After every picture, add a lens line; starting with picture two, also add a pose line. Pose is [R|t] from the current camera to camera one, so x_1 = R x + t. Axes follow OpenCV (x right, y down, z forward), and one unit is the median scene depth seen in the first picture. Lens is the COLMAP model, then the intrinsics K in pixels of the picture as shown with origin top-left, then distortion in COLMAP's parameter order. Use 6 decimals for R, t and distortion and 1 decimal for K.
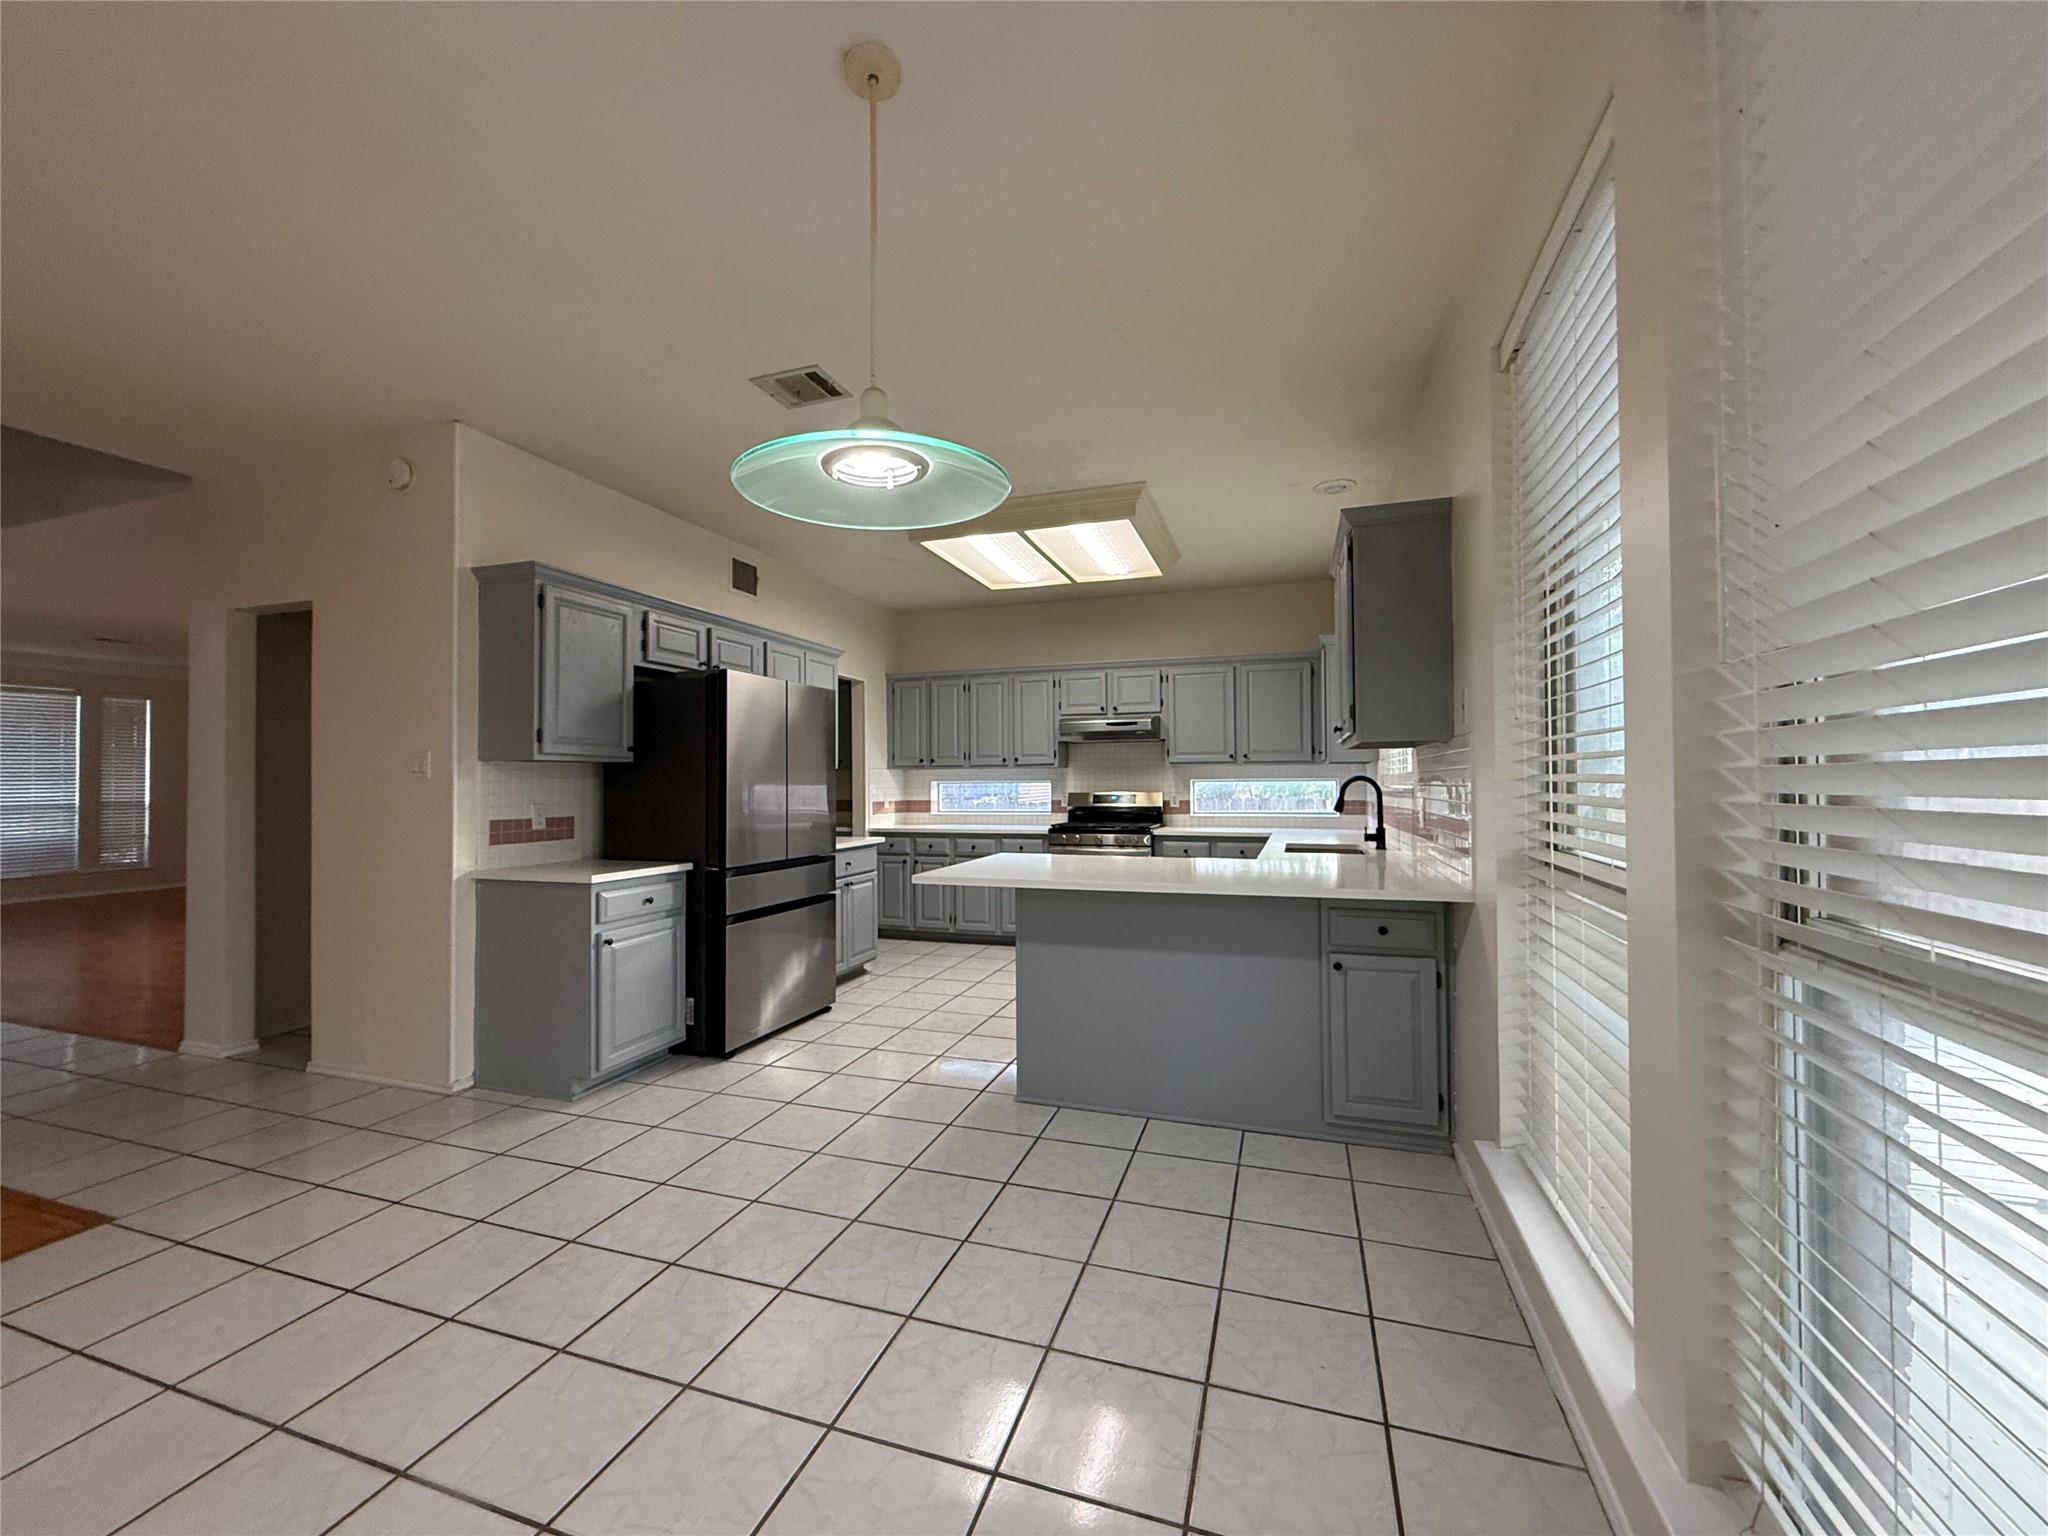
lens RADIAL K [[821.6, 0, 1016.6], [0, 821.6, 767.5], [0, 0, 1]] dist [-0.001399, 0.001111]
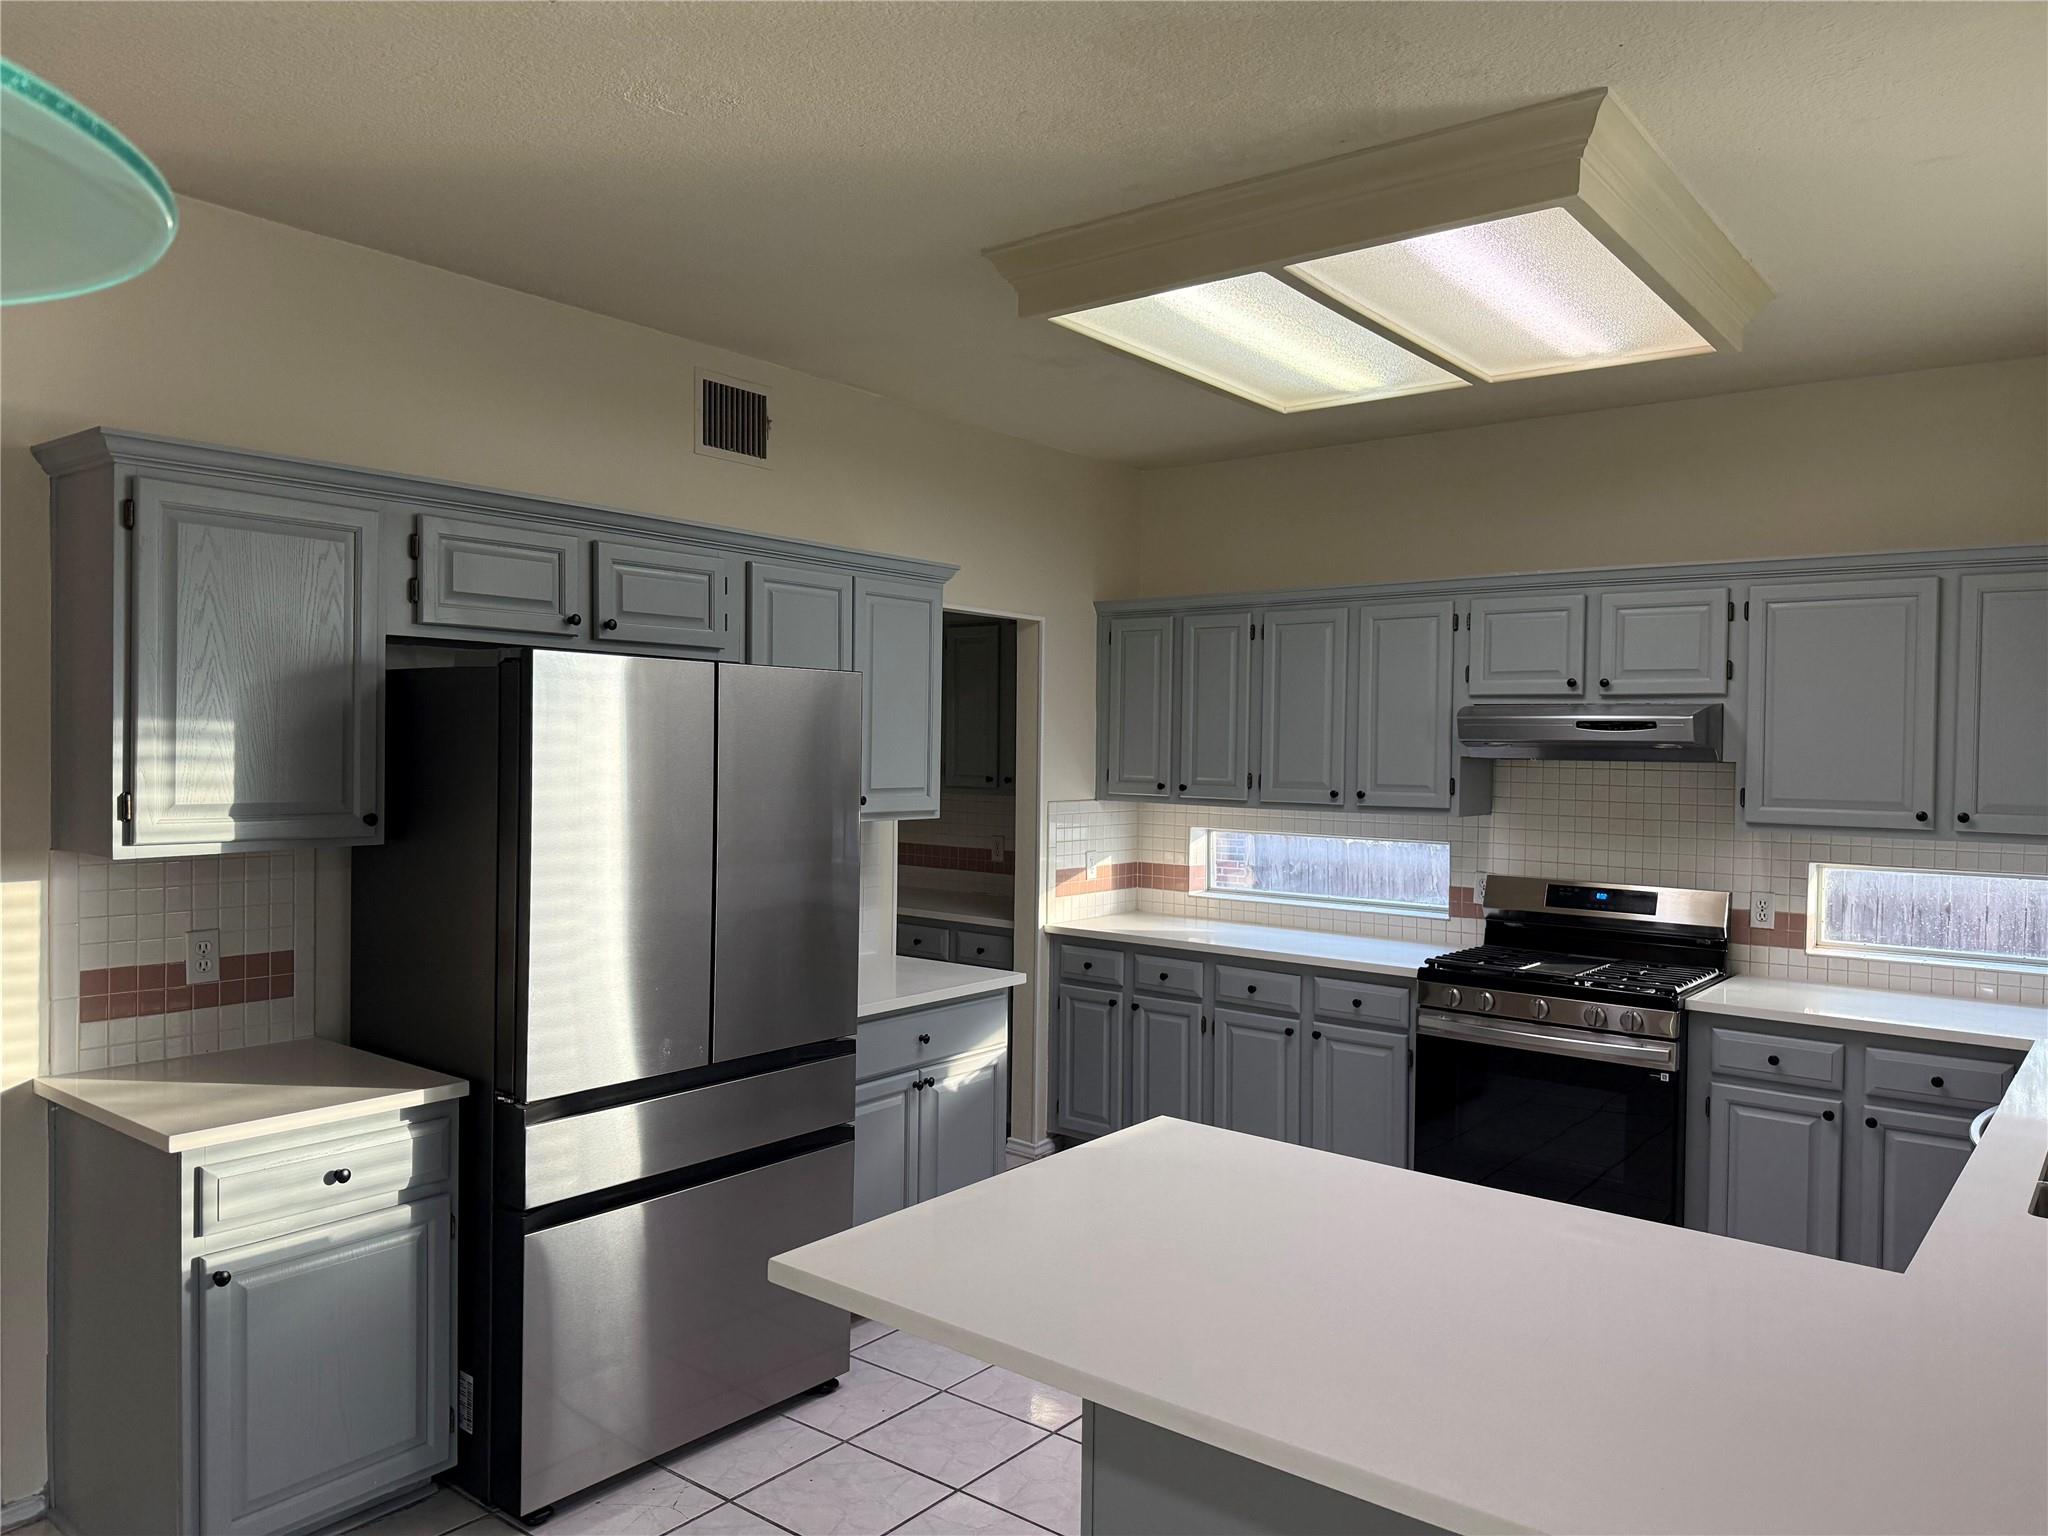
lens RADIAL K [[1437.5, 0, 1014.0], [0, 1437.5, 772.2], [0, 0, 1]] dist [0.075228, -0.084851]
pose [[0.940233, 0.027374, -0.339429, 0.152626], [-0.013958, 0.999024, 0.041904, -0.090873], [0.340245, -0.034662, 0.939698, 0.362084]]
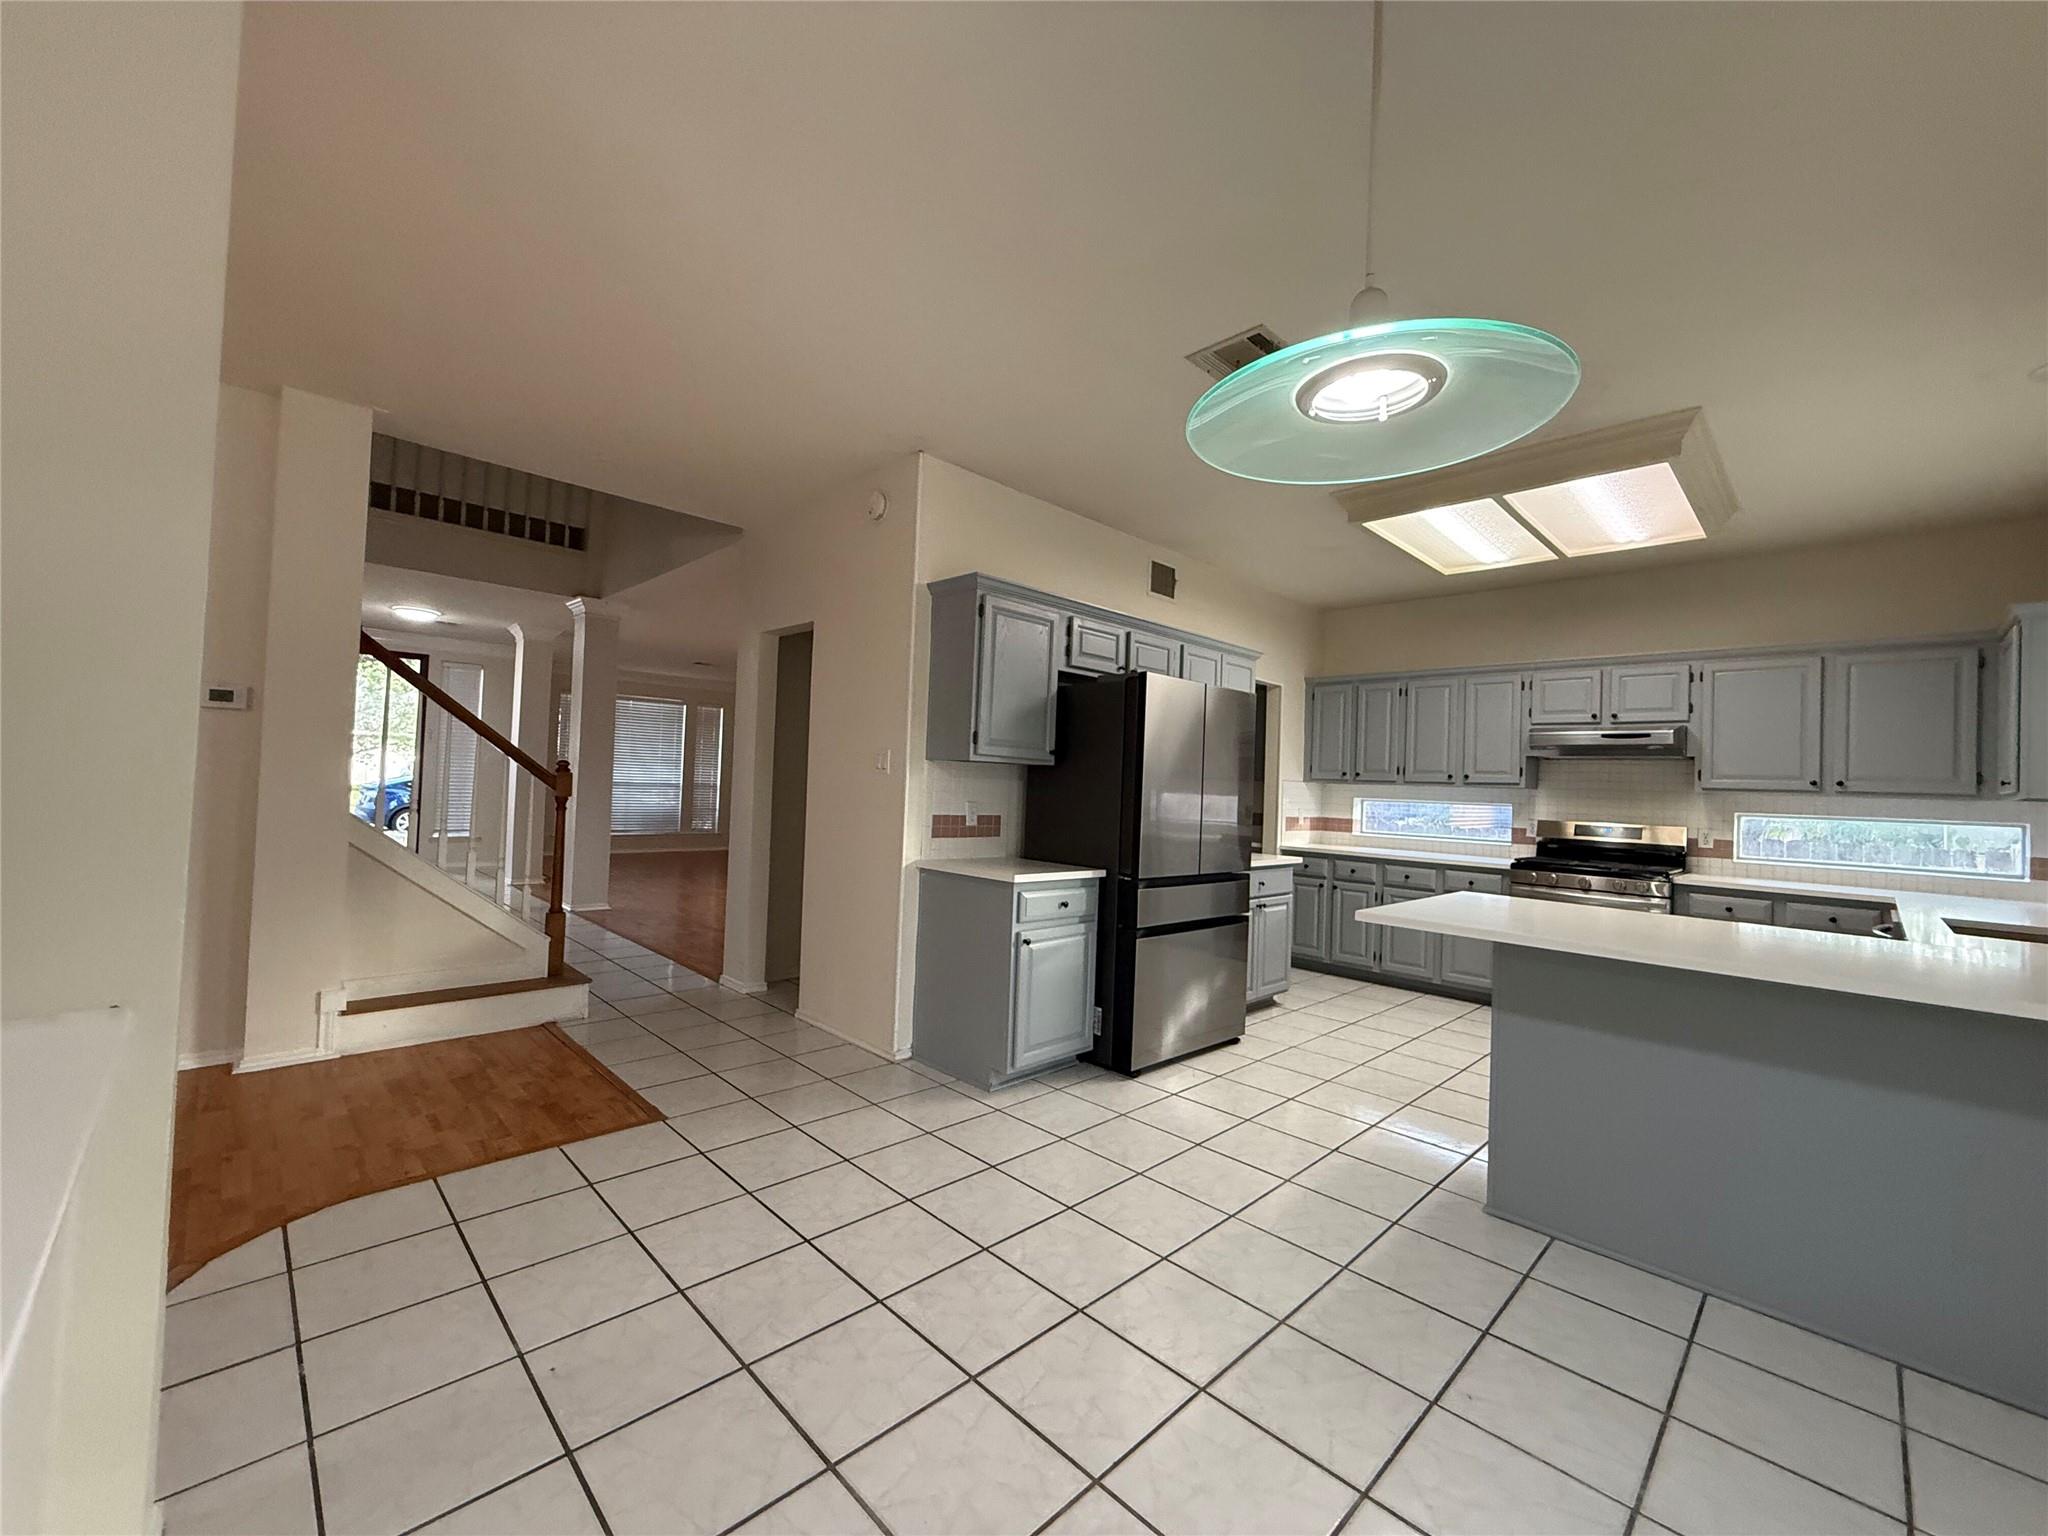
lens RADIAL K [[821.6, 0, 1014.8], [0, 821.6, 768.2], [0, 0, 1]] dist [-0.001399, 0.001111]
pose [[0.888756, 0.031977, -0.457264, -0.047292], [-0.037036, 0.999312, -0.002102, 0.000634], [0.456882, 0.018804, 0.889329, 0.077153]]
